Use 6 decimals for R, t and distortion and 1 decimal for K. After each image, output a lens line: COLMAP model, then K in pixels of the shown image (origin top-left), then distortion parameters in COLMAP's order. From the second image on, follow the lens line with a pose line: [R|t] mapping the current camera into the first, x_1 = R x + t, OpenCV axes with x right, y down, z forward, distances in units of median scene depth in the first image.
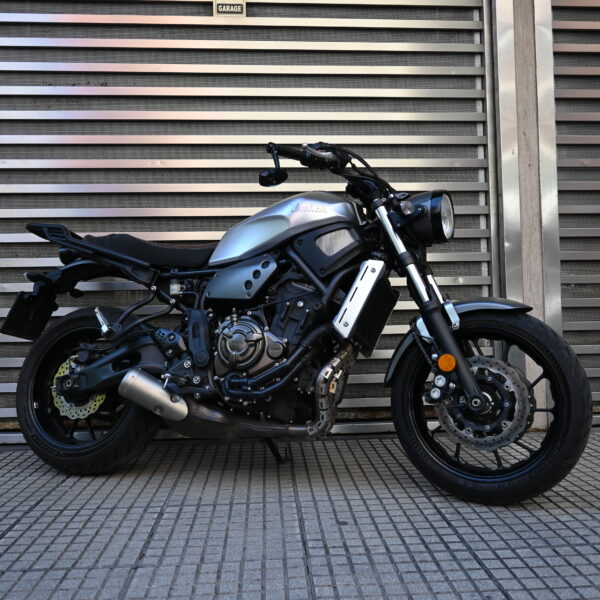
lens RADIAL K [[604.4, 0, 305.2], [0, 604.4, 300.1], [0, 0, 1]] dist [-0.004617, 0.000000]
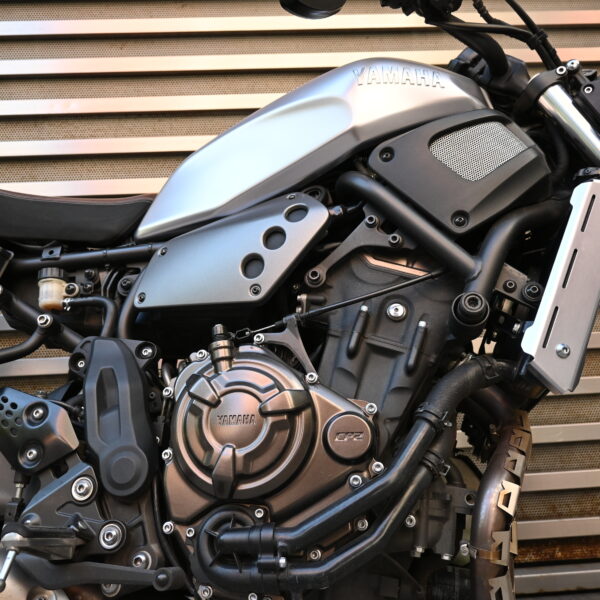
lens RADIAL K [[604.4, 0, 301.5], [0, 604.4, 300.3], [0, 0, 1]] dist [-0.004617, 0.000000]
pose [[0.986847, -0.008826, 0.161419, -0.127666], [0.030119, 0.991063, -0.129947, 0.048068], [-0.158829, 0.133099, 0.978293, 0.637012]]
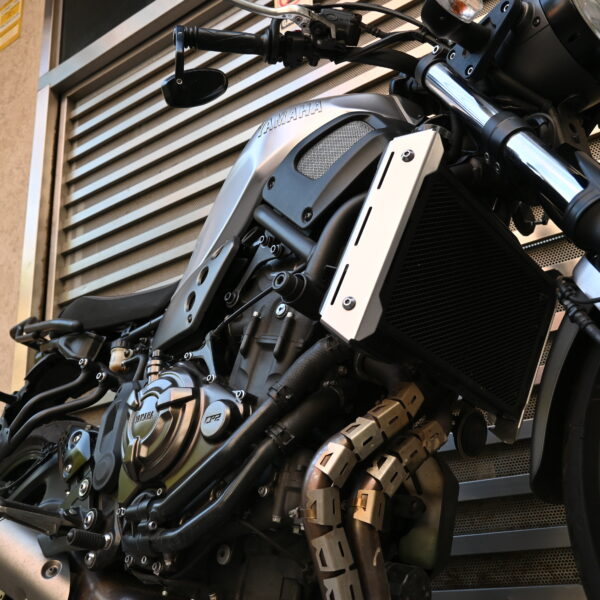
lens RADIAL K [[604.4, 0, 298.5], [0, 604.4, 297.9], [0, 0, 1]] dist [-0.004617, 0.000000]
pose [[0.905905, -0.216042, -0.364229, 0.158945], [0.085402, 0.935612, -0.342545, 0.144921], [0.414781, 0.279207, 0.866025, 0.636309]]
